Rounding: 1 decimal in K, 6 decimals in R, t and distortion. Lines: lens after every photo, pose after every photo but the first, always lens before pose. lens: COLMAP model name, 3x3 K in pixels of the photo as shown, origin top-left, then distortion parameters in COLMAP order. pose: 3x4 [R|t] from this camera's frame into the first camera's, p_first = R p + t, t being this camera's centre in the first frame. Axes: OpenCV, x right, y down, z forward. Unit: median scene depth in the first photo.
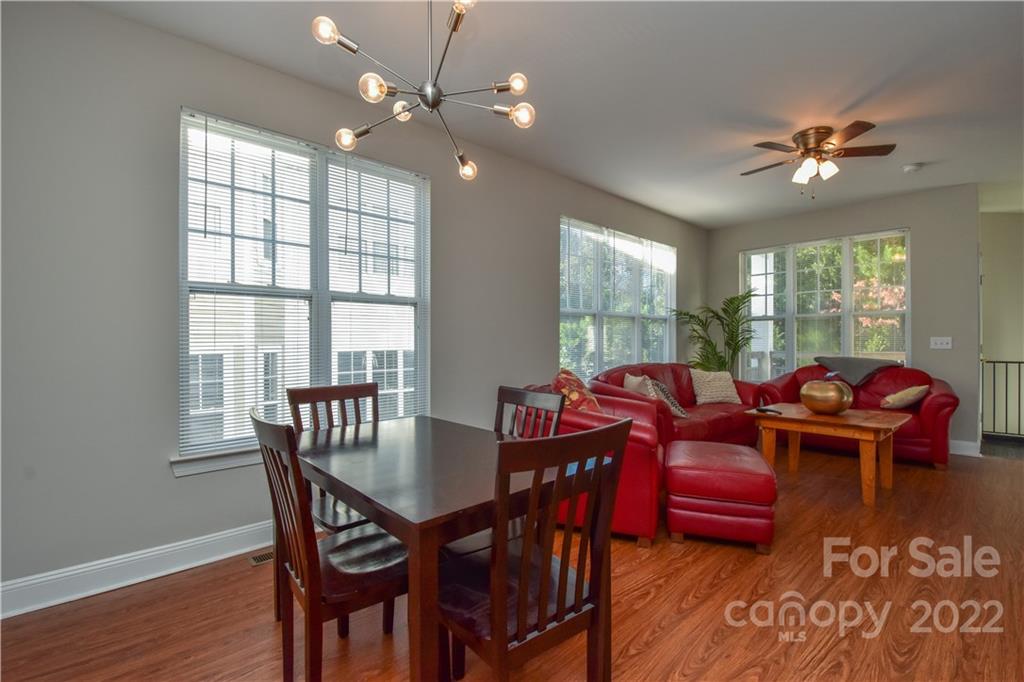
lens RADIAL K [[450.7, 0, 519.6], [0, 450.7, 340.0], [0, 0, 1]] dist [-0.004873, -0.010477]
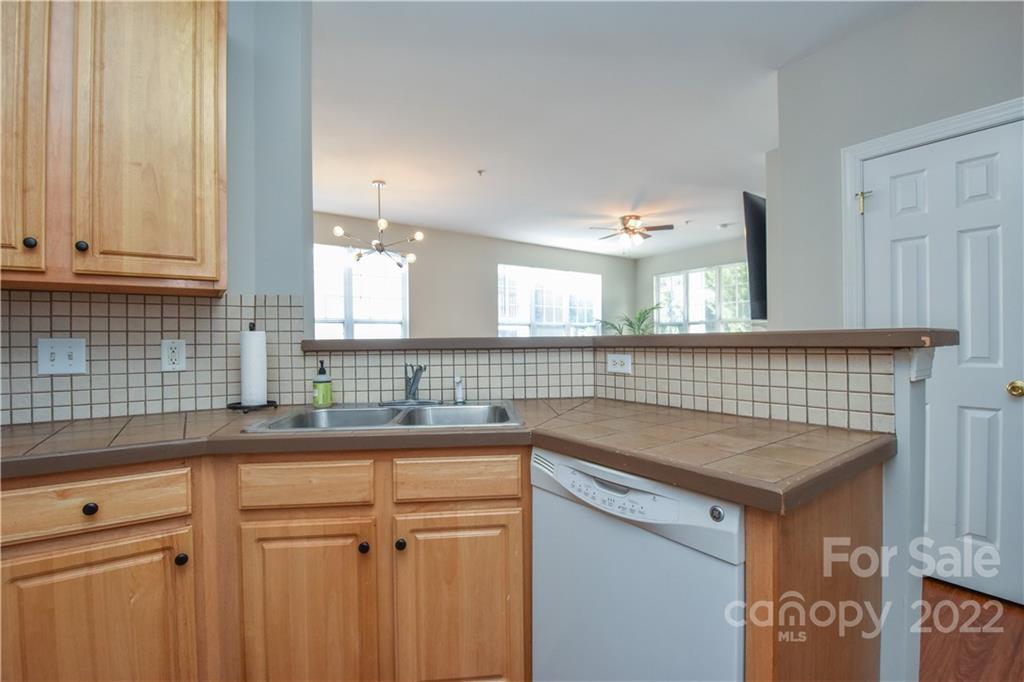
lens RADIAL K [[450.7, 0, 511.2], [0, 450.7, 340.9], [0, 0, 1]] dist [-0.004873, -0.010477]
pose [[0.993094, -0.010397, -0.116858, 0.460502], [0.010785, 0.999938, 0.002692, -0.012563], [0.116823, -0.003933, 0.993145, -0.815088]]
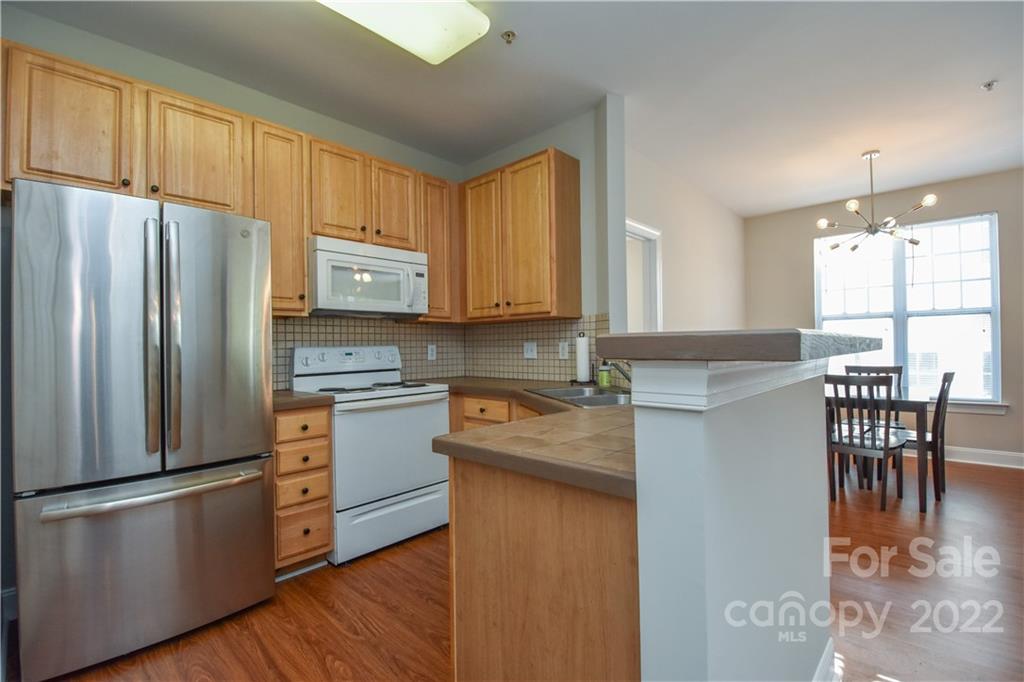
lens RADIAL K [[450.7, 0, 516.4], [0, 450.7, 343.9], [0, 0, 1]] dist [-0.004873, -0.010477]
pose [[0.075495, -0.001673, -0.997145, 1.015765], [0.018129, 0.999836, -0.000305, -0.015656], [0.996981, -0.018054, 0.075513, -0.496767]]
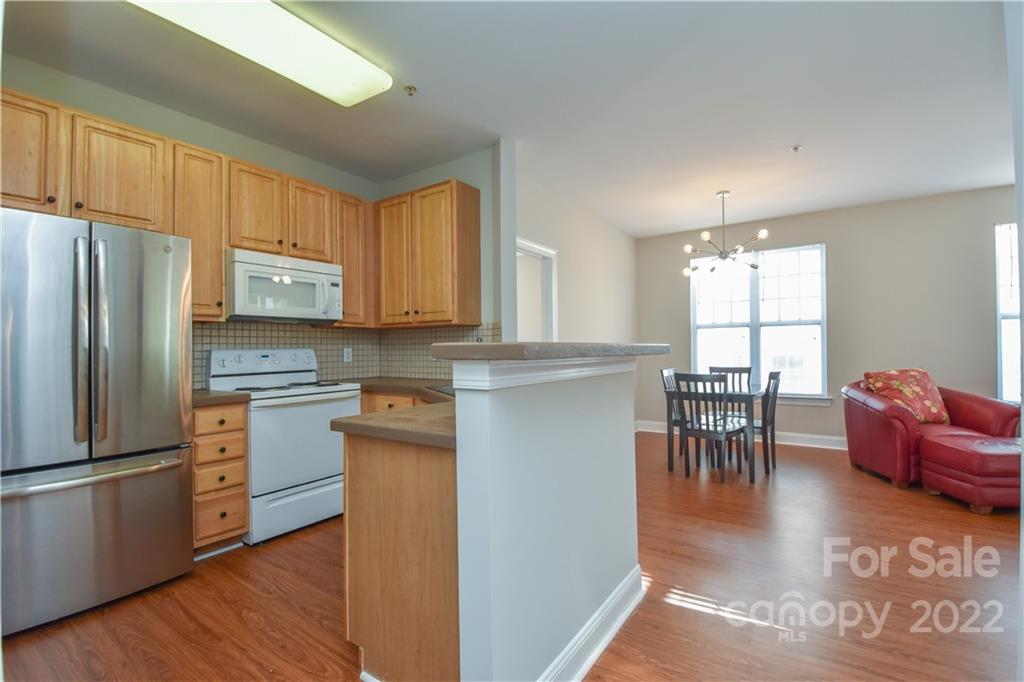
lens RADIAL K [[450.7, 0, 516.9], [0, 450.7, 343.9], [0, 0, 1]] dist [-0.004873, -0.010477]
pose [[0.224062, -0.007324, -0.974547, 1.179799], [0.012838, 0.999907, -0.004563, -0.017045], [0.974490, -0.011488, 0.224135, -0.445236]]
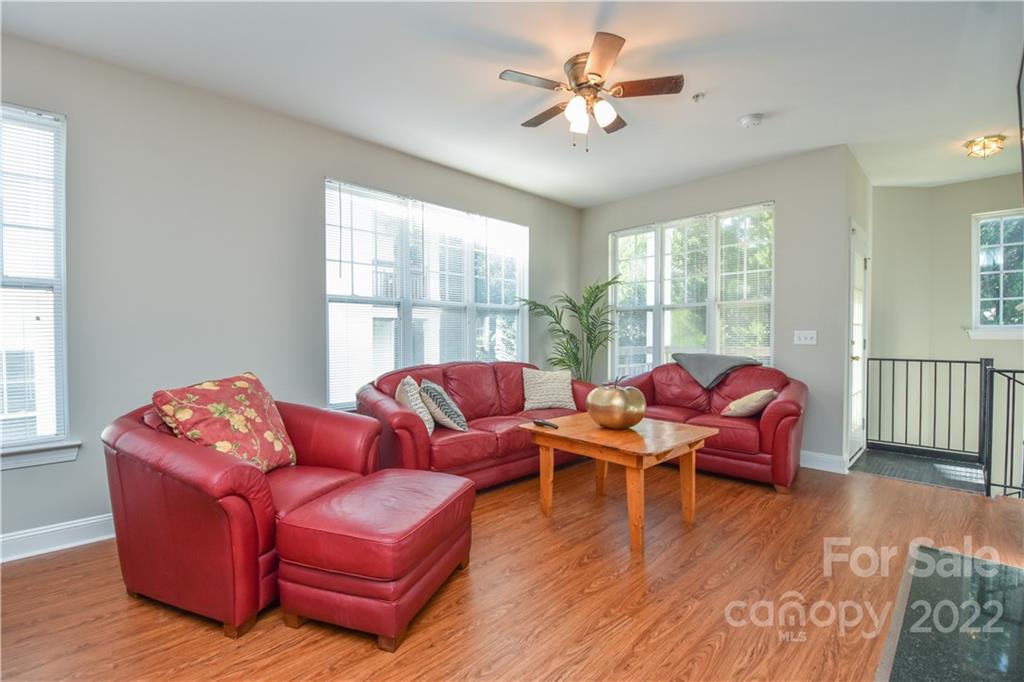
lens RADIAL K [[450.7, 0, 508.6], [0, 450.7, 342.1], [0, 0, 1]] dist [-0.004873, -0.010477]
pose [[0.999622, -0.002195, 0.027411, 0.564197], [0.001611, 0.999772, 0.021311, -0.005574], [-0.027451, -0.021259, 0.999397, 0.255777]]
